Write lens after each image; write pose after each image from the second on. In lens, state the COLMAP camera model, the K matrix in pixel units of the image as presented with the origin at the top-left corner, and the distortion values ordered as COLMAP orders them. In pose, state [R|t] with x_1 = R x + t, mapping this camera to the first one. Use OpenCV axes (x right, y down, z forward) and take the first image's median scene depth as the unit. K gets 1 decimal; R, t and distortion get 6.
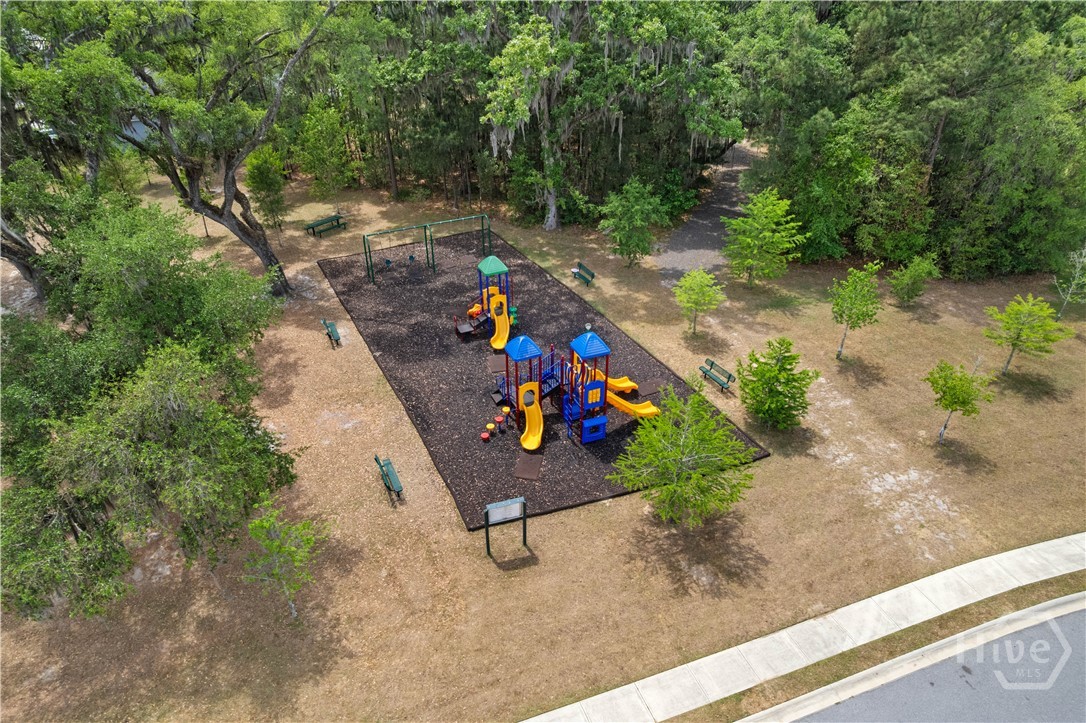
lens RADIAL K [[684.3, 0, 543.0], [0, 684.3, 361.5], [0, 0, 1]] dist [0.000006, 0.001278]
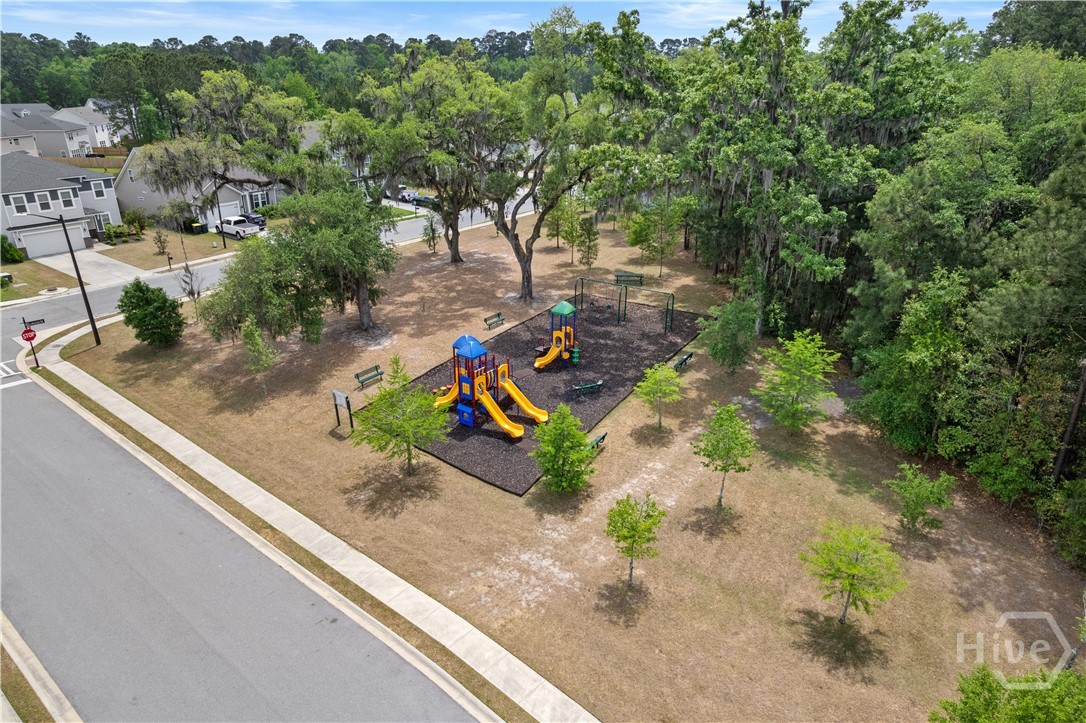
lens RADIAL K [[684.3, 0, 543.0], [0, 684.3, 361.5], [0, 0, 1]] dist [0.000006, 0.001278]
pose [[0.523798, 0.339286, -0.781359, 1.165101], [-0.448693, 0.889587, 0.085492, -0.177097], [0.724093, 0.305810, 0.618199, 0.257600]]
